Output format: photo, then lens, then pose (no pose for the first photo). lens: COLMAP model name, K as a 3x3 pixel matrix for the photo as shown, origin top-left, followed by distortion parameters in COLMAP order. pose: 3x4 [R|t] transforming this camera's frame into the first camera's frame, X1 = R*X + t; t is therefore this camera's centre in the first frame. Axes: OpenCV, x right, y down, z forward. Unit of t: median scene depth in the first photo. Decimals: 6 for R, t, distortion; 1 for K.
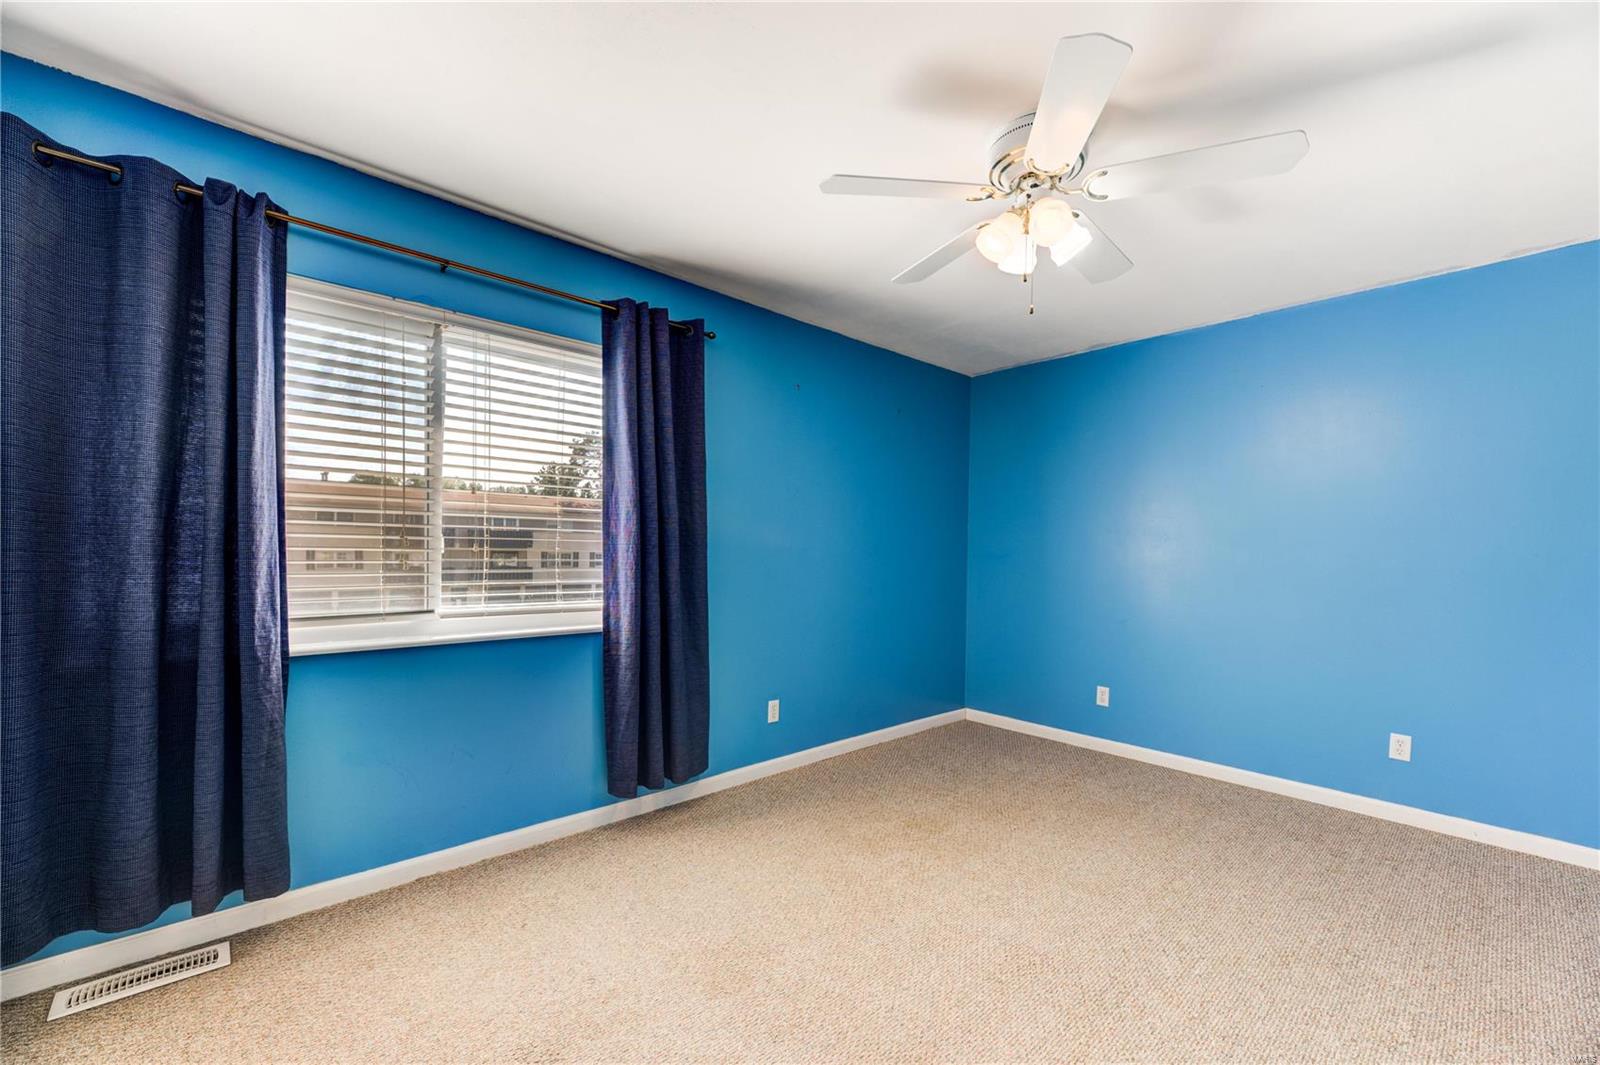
lens RADIAL K [[644.6, 0, 814.5], [0, 644.6, 556.5], [0, 0, 1]] dist [0.011196, 0.000073]
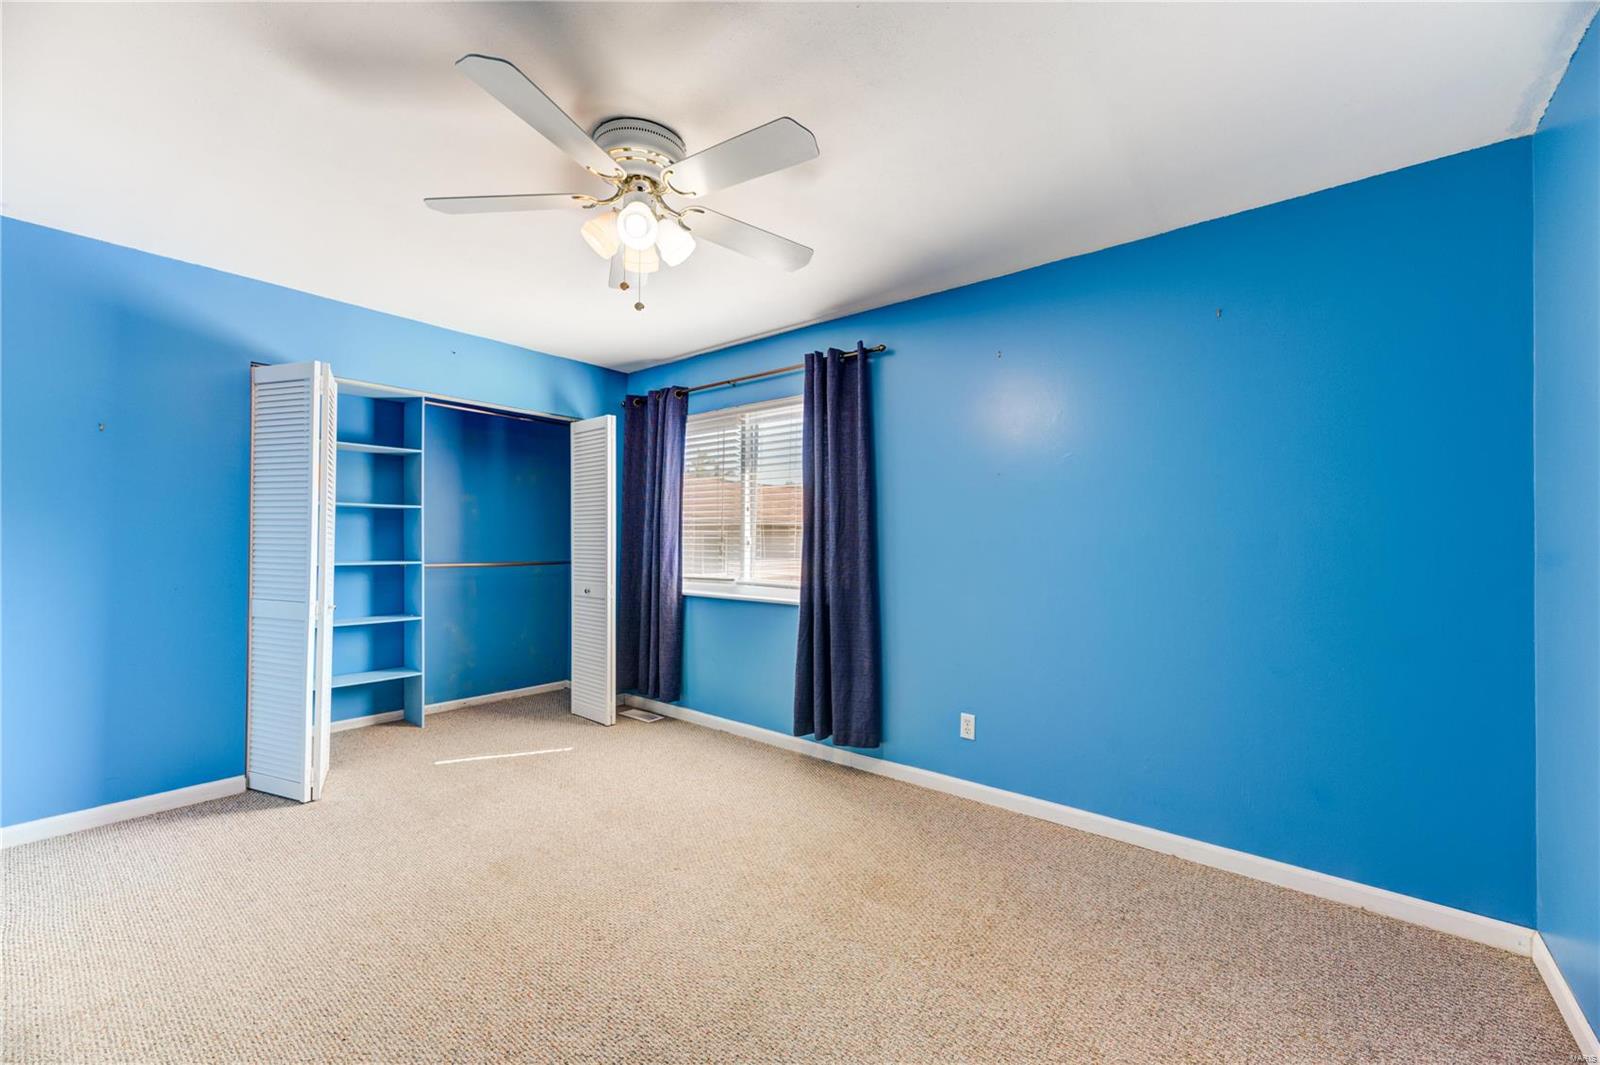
lens RADIAL K [[644.6, 0, 803.0], [0, 644.6, 529.8], [0, 0, 1]] dist [0.011196, 0.000073]
pose [[0.140680, -0.031375, -0.989558, 1.039282], [-0.016987, 0.999274, -0.034098, 0.005099], [0.989909, 0.021607, 0.140044, 0.845321]]
